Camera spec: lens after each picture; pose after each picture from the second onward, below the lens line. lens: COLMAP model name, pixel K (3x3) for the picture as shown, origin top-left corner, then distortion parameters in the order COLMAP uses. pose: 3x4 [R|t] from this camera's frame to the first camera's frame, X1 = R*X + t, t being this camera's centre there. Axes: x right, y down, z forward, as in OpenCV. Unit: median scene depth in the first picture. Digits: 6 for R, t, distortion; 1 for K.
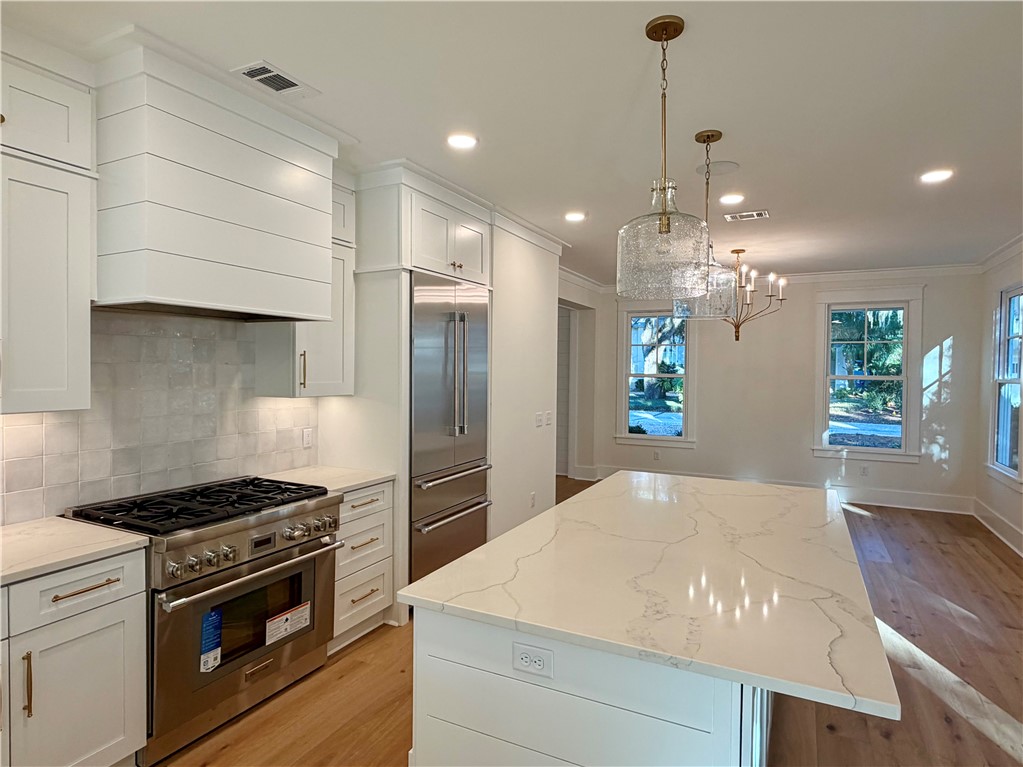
lens RADIAL K [[575.6, 0, 521.7], [0, 575.6, 373.9], [0, 0, 1]] dist [0.003633, -0.004027]
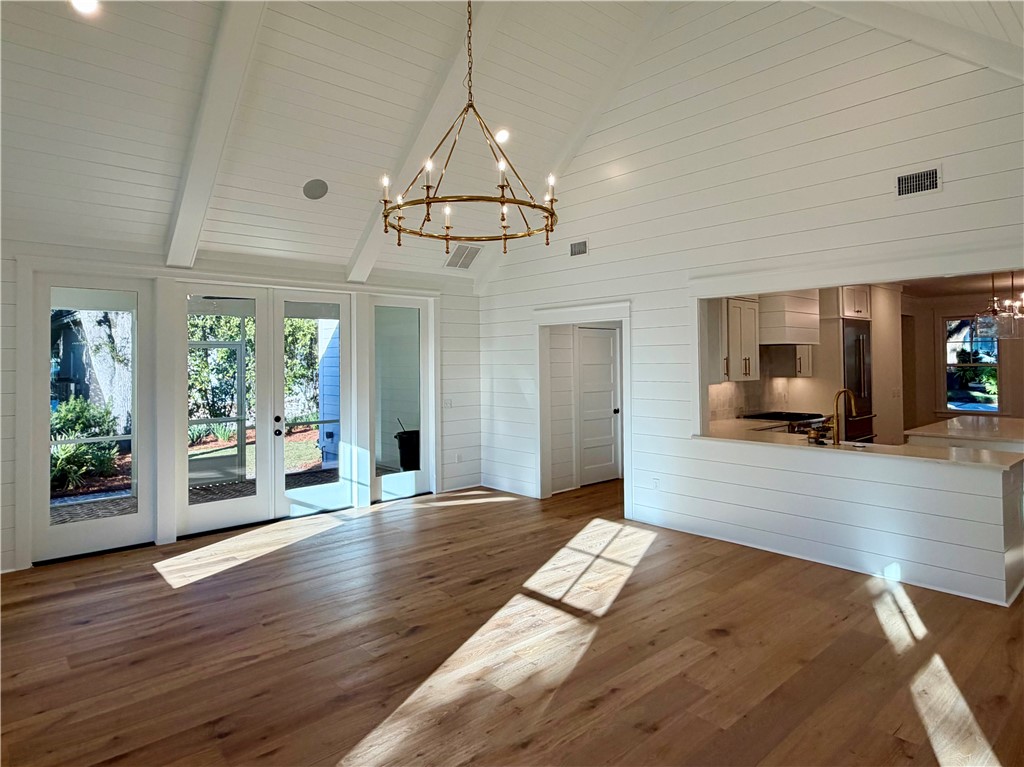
lens RADIAL K [[611.5, 0, 521.4], [0, 611.5, 361.9], [0, 0, 1]] dist [-0.006395, 0.002377]
pose [[0.928901, -0.015334, -0.370010, -0.469618], [0.012792, 0.999875, -0.009323, -0.012242], [0.370106, 0.003927, 0.928981, -1.538484]]
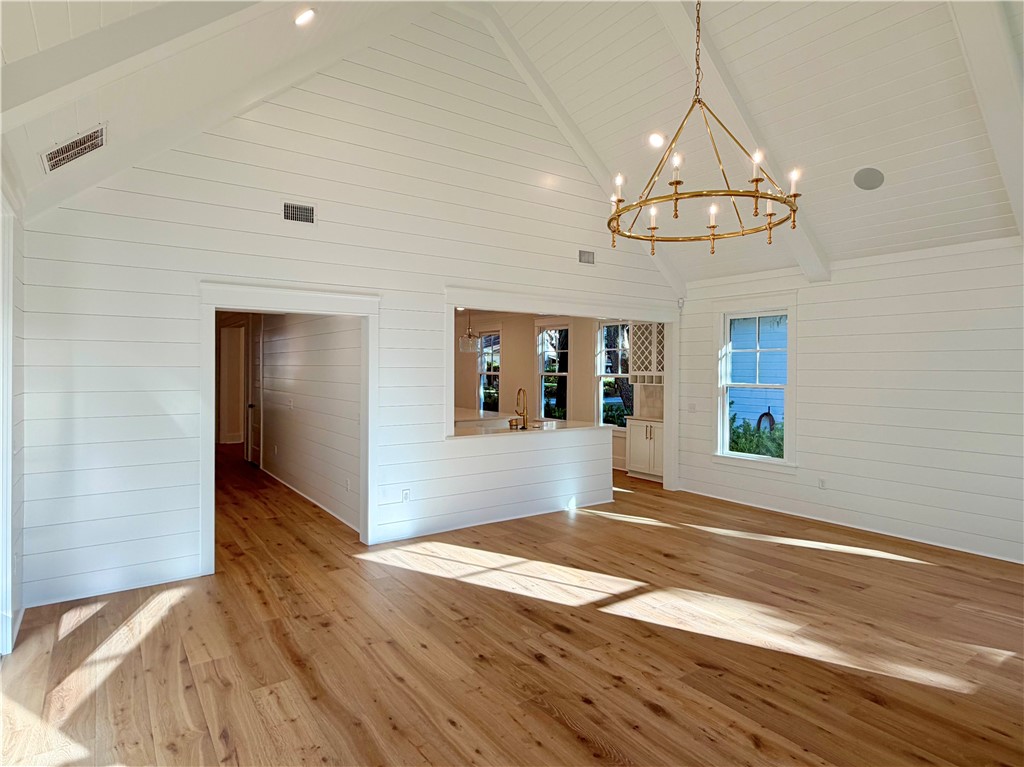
lens RADIAL K [[576.2, 0, 506.7], [0, 576.2, 373.9], [0, 0, 1]] dist [0.003633, -0.004027]
pose [[0.482304, -0.015478, 0.875867, -1.970323], [0.005839, 0.999878, 0.014454, -0.021863], [-0.875985, -0.001857, 0.482336, -0.770589]]
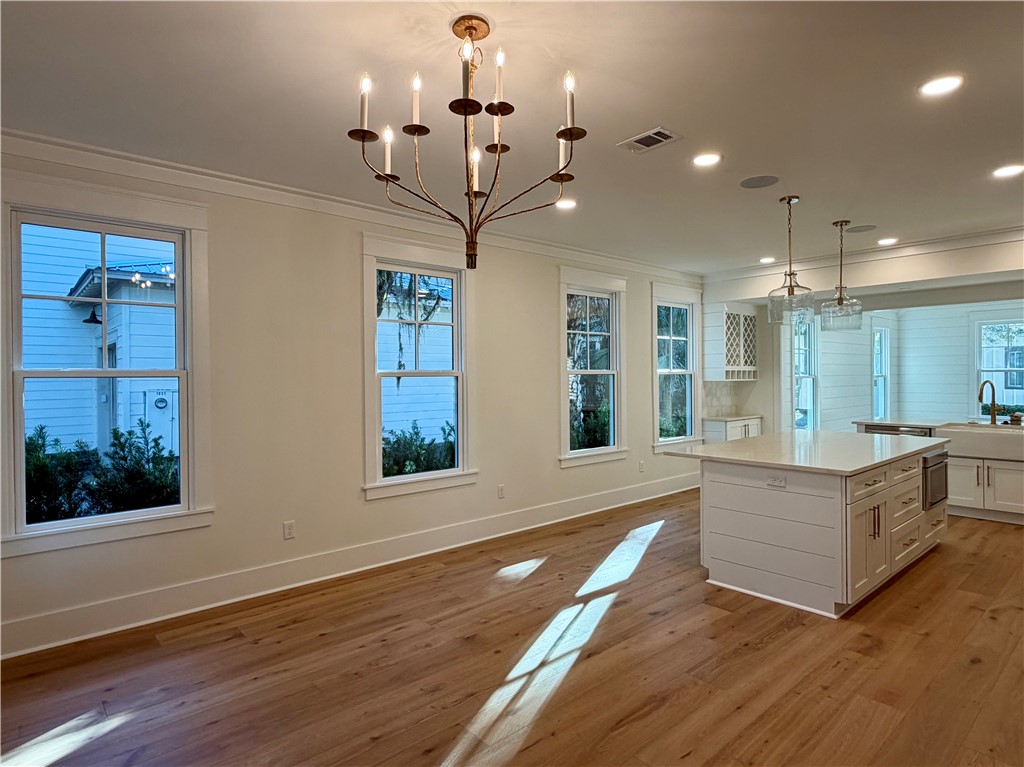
lens RADIAL K [[576.2, 0, 513.0], [0, 576.2, 376.9], [0, 0, 1]] dist [0.003633, -0.004027]
pose [[-0.922064, -0.003772, 0.387019, 0.332549], [0.002118, 0.999888, 0.014792, 0.012608], [-0.387032, 0.014459, -0.921953, 2.194669]]
